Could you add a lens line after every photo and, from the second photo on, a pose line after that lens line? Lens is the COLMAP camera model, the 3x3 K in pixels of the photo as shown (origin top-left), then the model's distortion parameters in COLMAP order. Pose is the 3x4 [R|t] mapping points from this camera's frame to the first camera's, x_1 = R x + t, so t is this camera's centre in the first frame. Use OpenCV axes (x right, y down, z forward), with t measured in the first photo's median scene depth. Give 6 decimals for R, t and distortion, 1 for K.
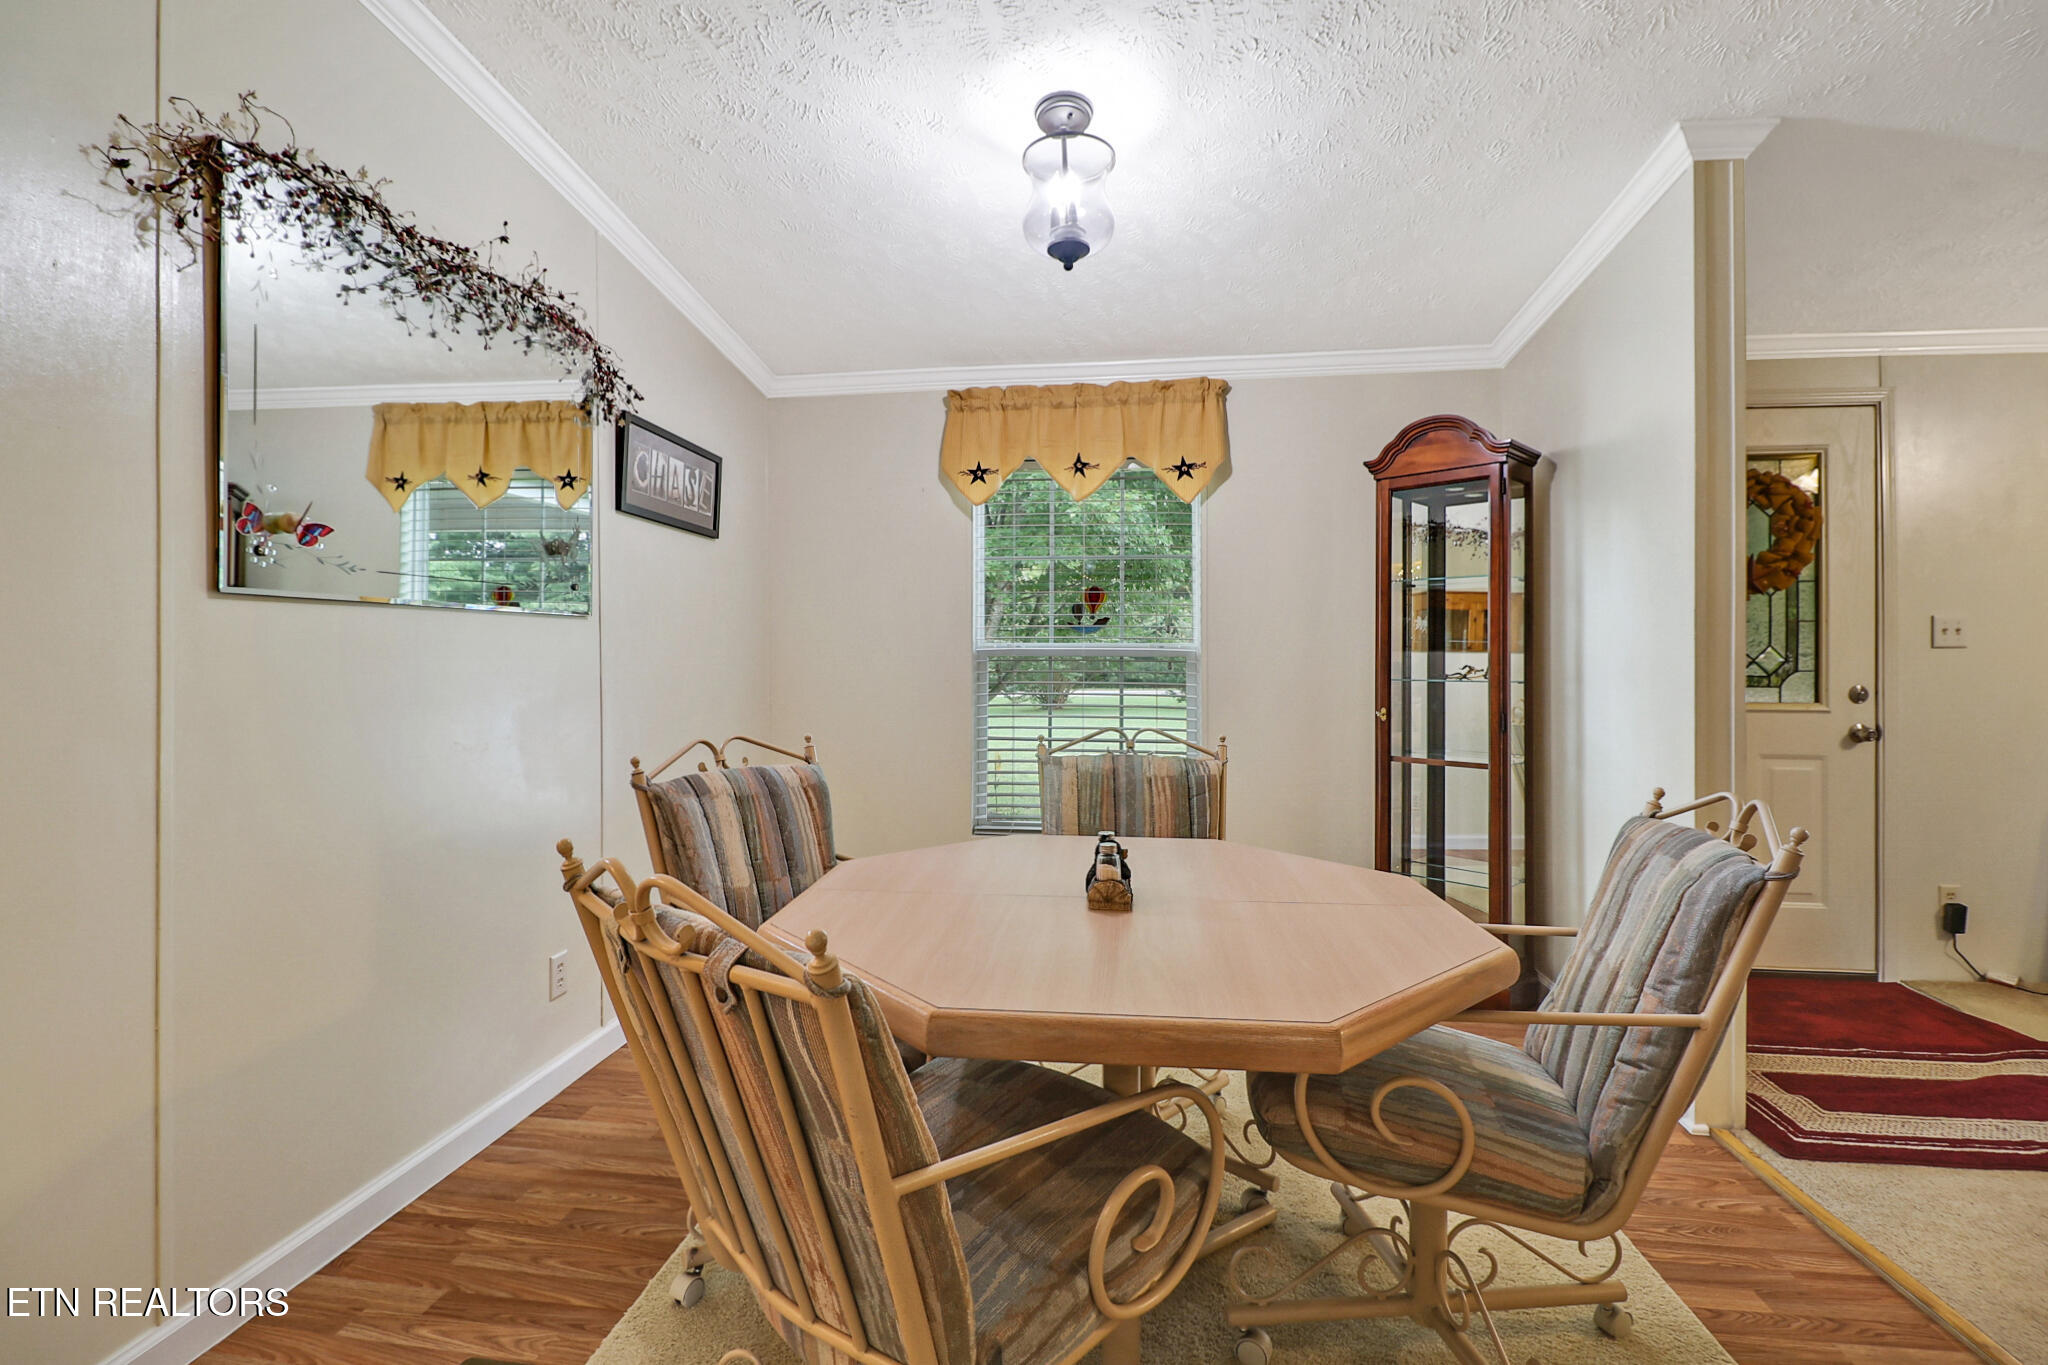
lens RADIAL K [[943.4, 0, 1014.5], [0, 943.4, 639.2], [0, 0, 1]] dist [-0.001460, -0.013293]
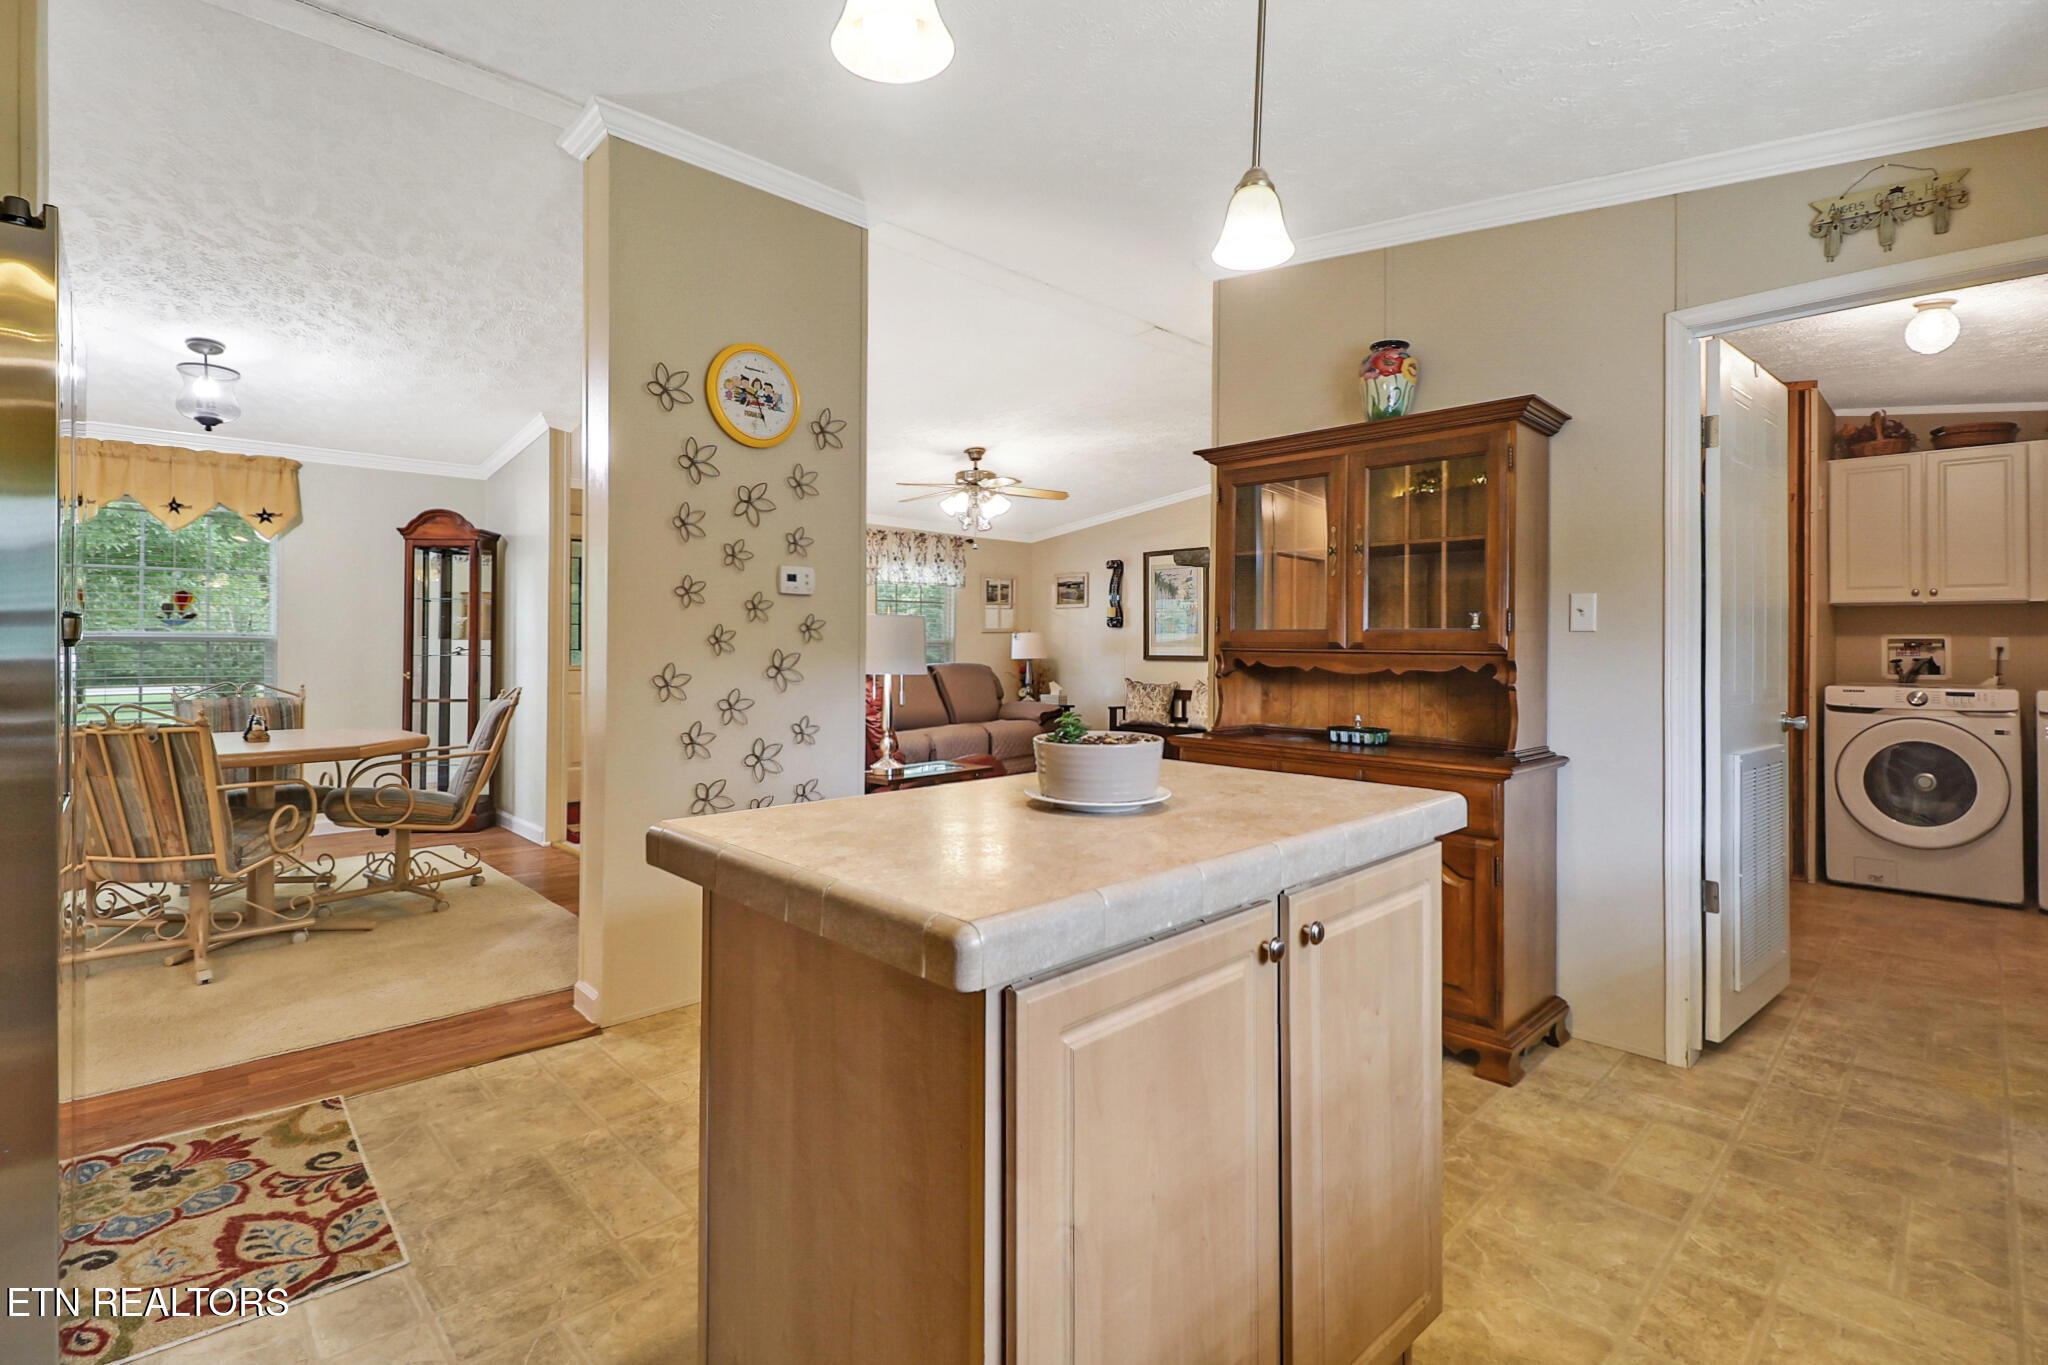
lens RADIAL K [[943.4, 0, 1014.5], [0, 943.4, 639.2], [0, 0, 1]] dist [-0.001460, -0.013293]
pose [[0.620998, 0.004041, 0.783802, -0.249304], [-0.013813, 0.999888, 0.005789, -0.010739], [-0.783691, -0.014421, 0.620984, -0.869476]]
